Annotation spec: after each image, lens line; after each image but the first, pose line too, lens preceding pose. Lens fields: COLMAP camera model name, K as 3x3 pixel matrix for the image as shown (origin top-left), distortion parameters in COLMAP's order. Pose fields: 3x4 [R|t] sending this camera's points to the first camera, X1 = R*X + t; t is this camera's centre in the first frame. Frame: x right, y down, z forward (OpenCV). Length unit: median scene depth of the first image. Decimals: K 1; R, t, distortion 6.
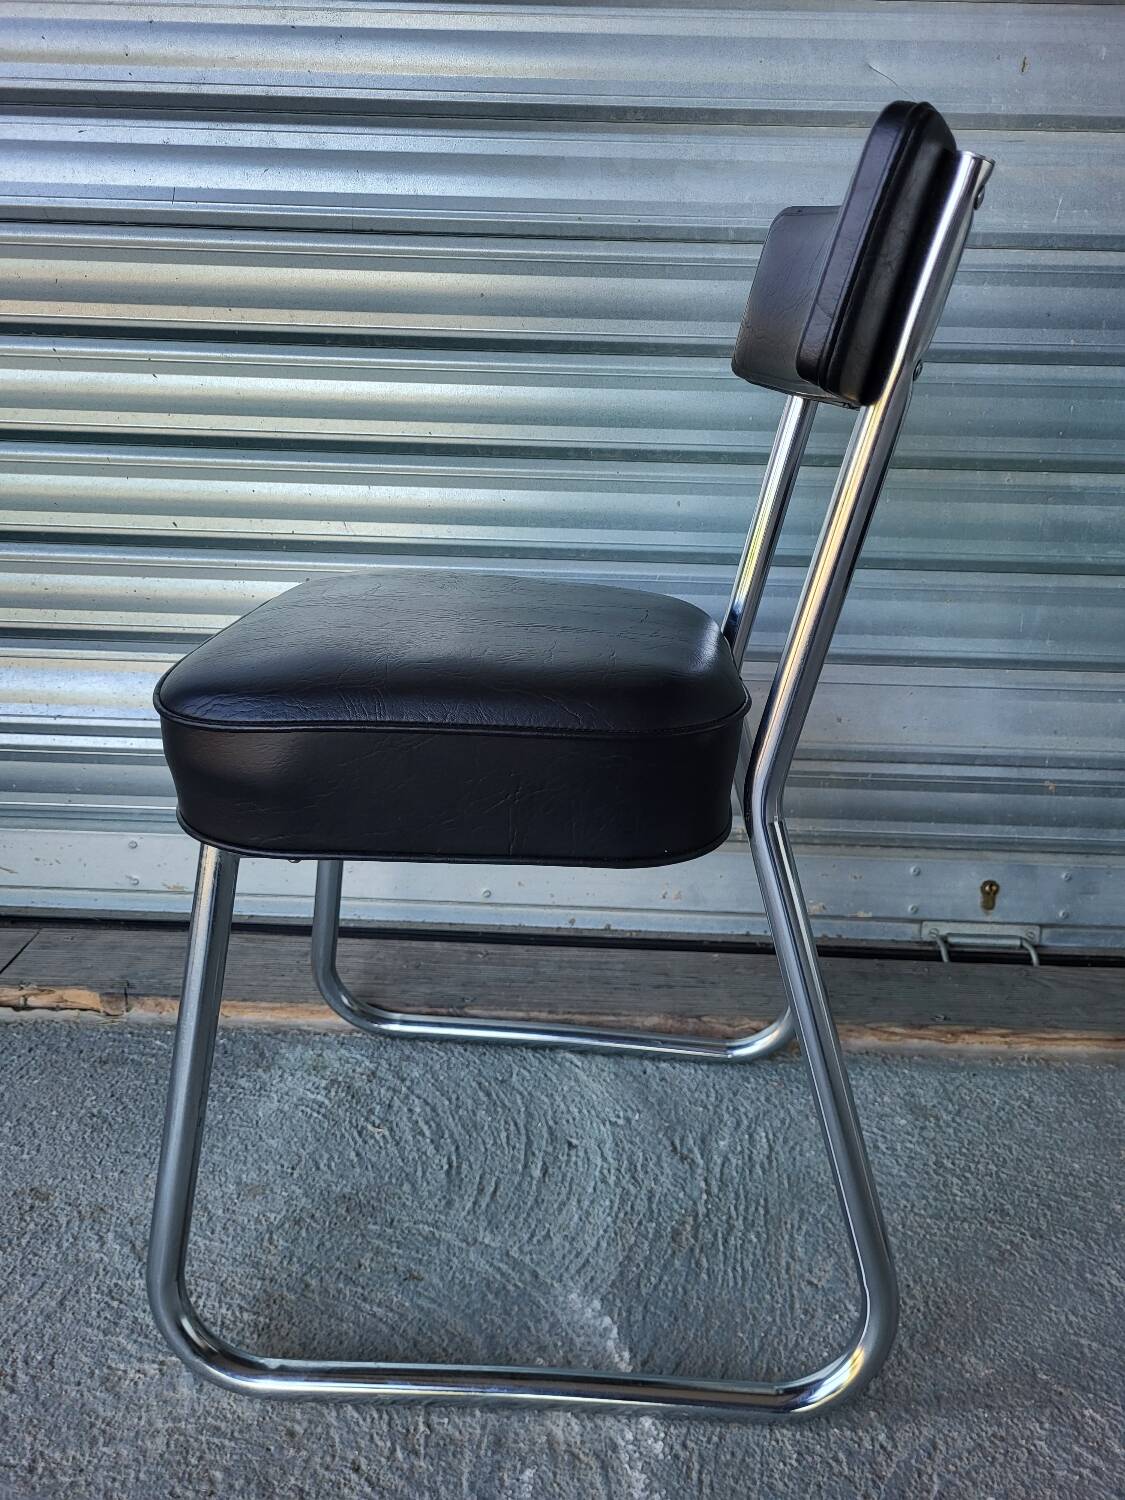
lens RADIAL K [[1194.9, 0, 554.0], [0, 1194.9, 714.0], [0, 0, 1]] dist [0.047412, -0.048179]
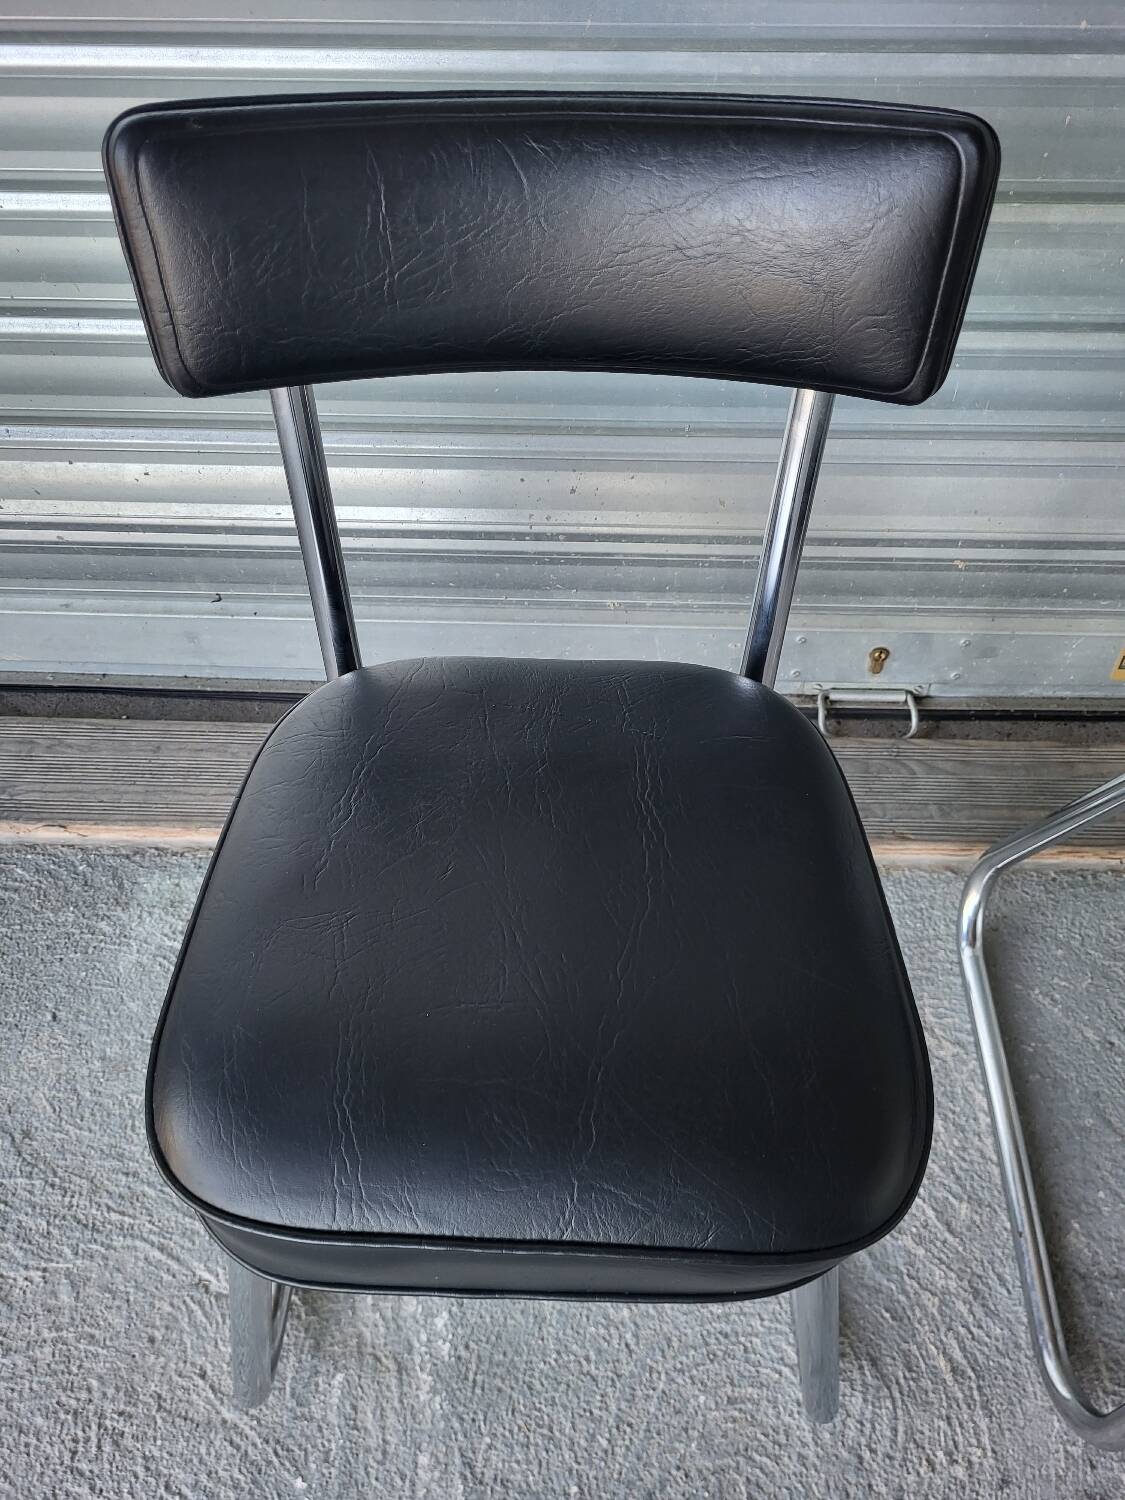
lens RADIAL K [[1194.9, 0, 545.2], [0, 1194.9, 766.4], [0, 0, 1]] dist [0.047412, -0.048179]
pose [[0.999392, -0.016108, -0.030932, 0.177628], [0.031231, 0.808087, 0.588234, -0.453033], [0.015520, -0.588843, 0.808099, 0.264001]]
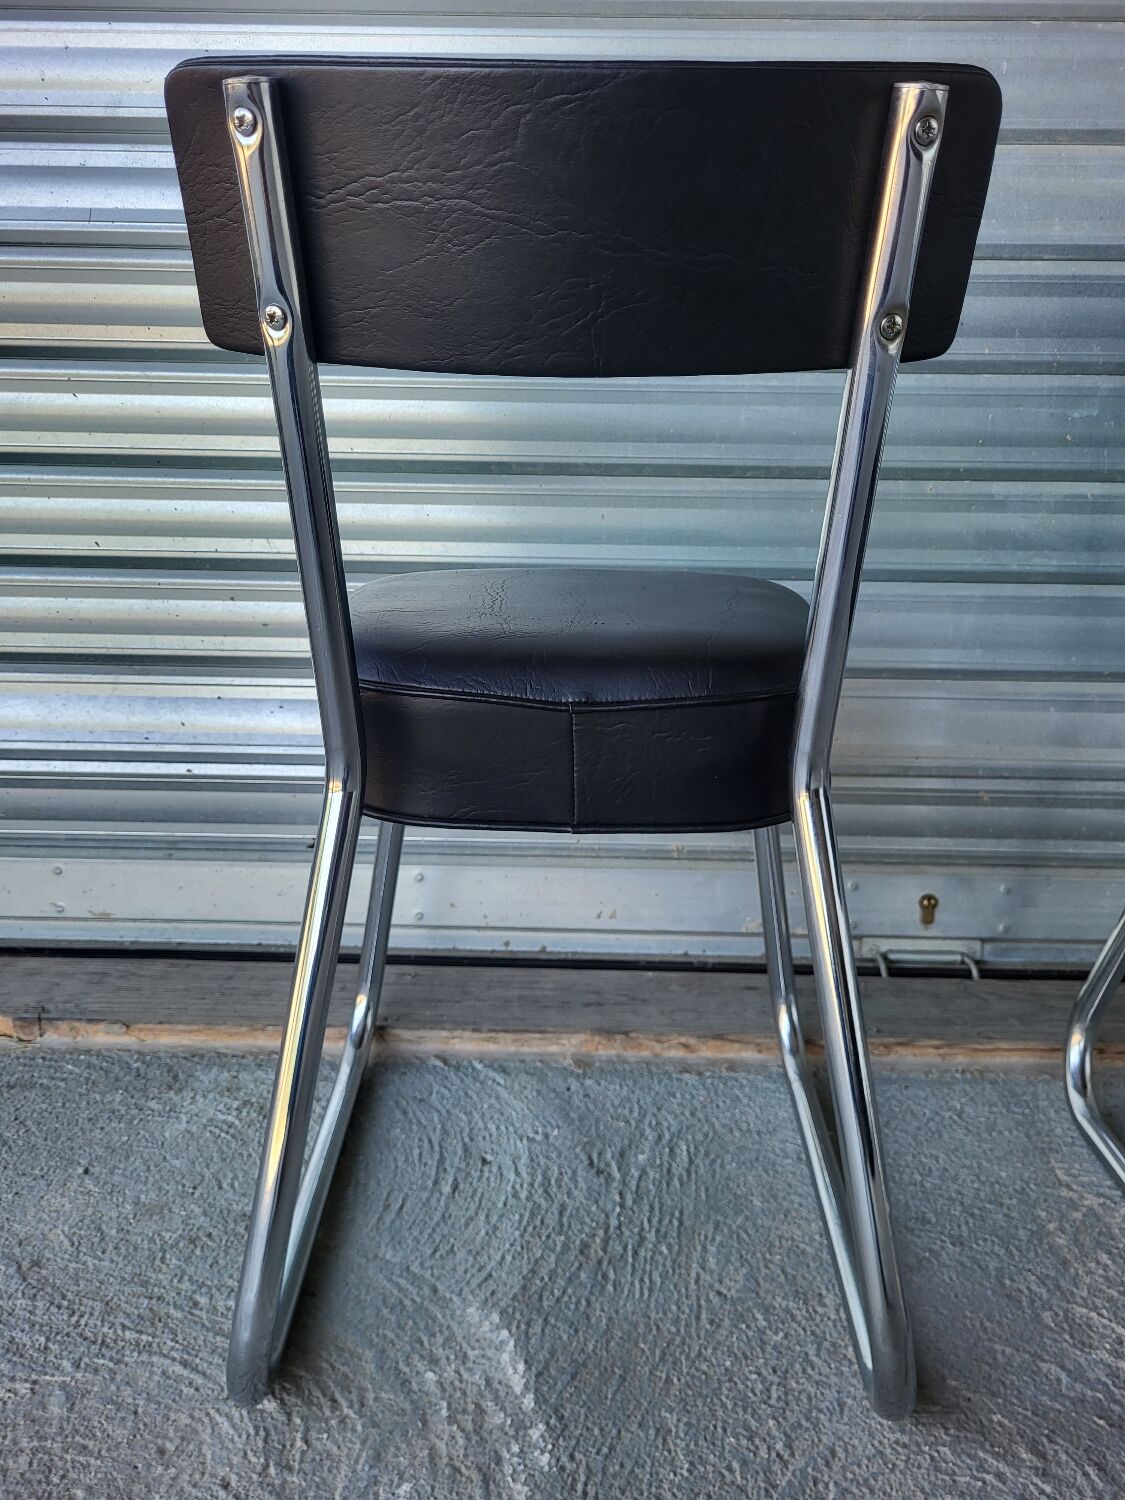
lens RADIAL K [[1194.9, 0, 555.4], [0, 1194.9, 721.9], [0, 0, 1]] dist [0.047412, -0.048179]
pose [[0.999905, -0.013452, 0.003127, 0.074917], [0.013579, 0.998896, -0.044969, 0.050024], [-0.002519, 0.045008, 0.998983, 0.013240]]
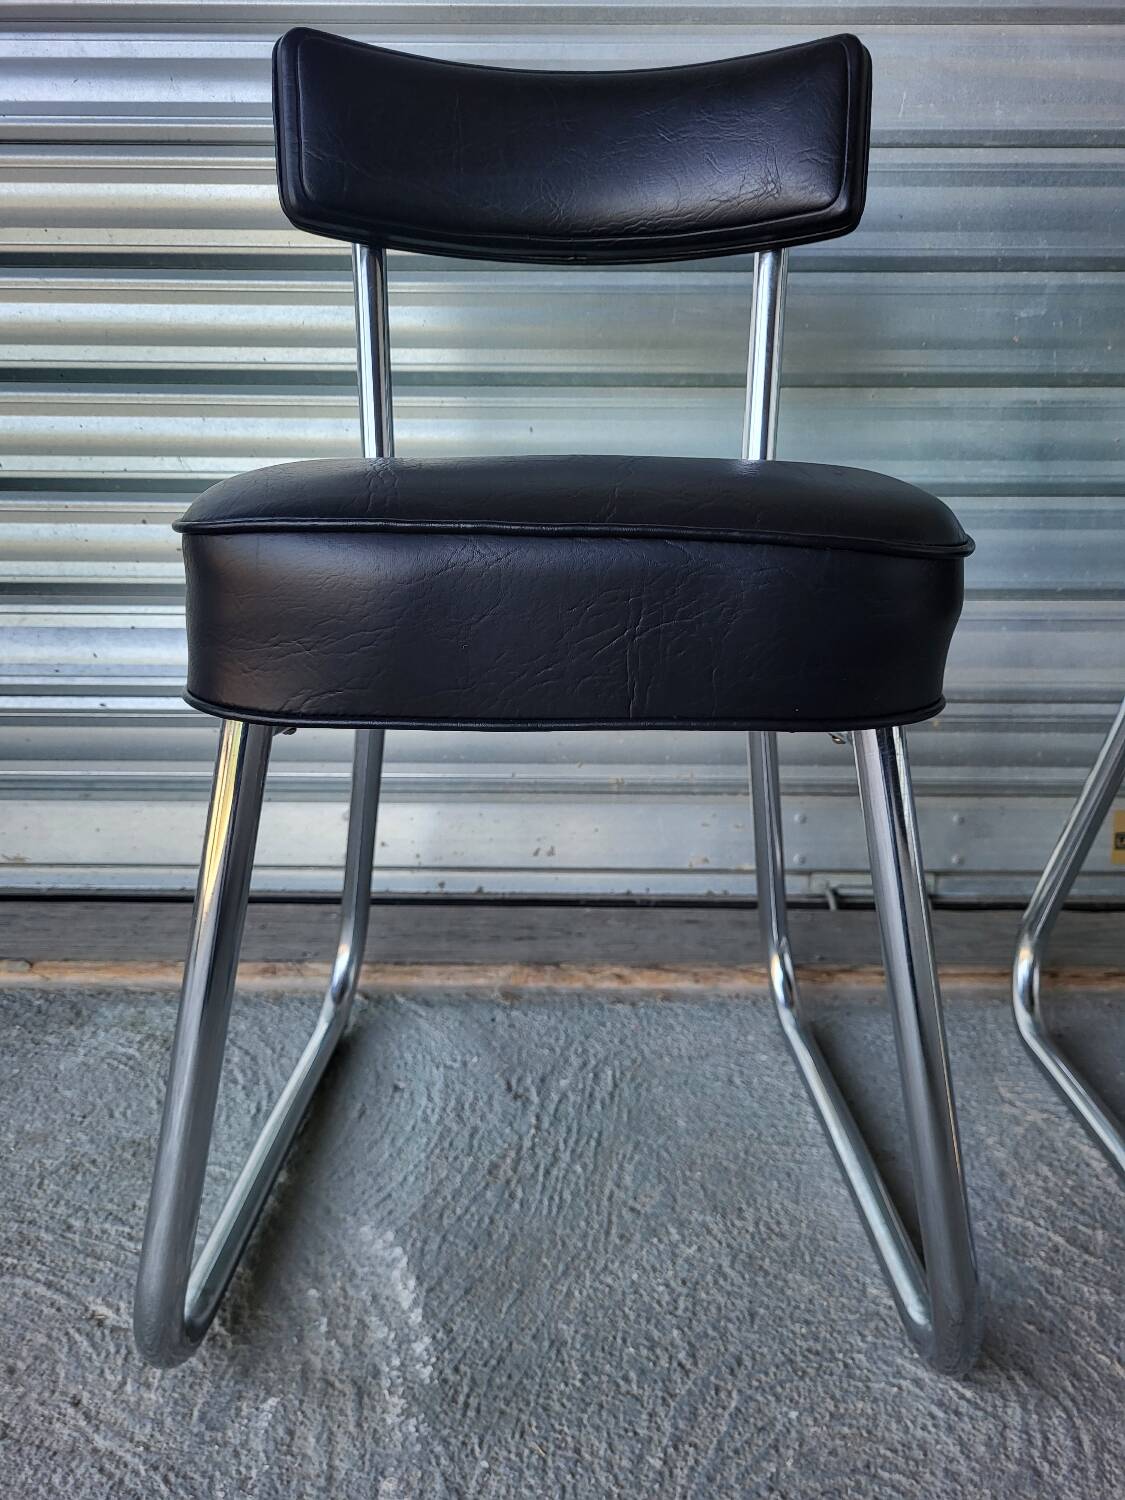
lens RADIAL K [[1194.9, 0, 556.4], [0, 1194.9, 735.9], [0, 0, 1]] dist [0.047412, -0.048179]
pose [[0.999645, -0.025677, 0.007071, 0.140406], [0.025960, 0.998719, -0.043426, 0.137326], [-0.005947, 0.043594, 0.999032, 0.073018]]
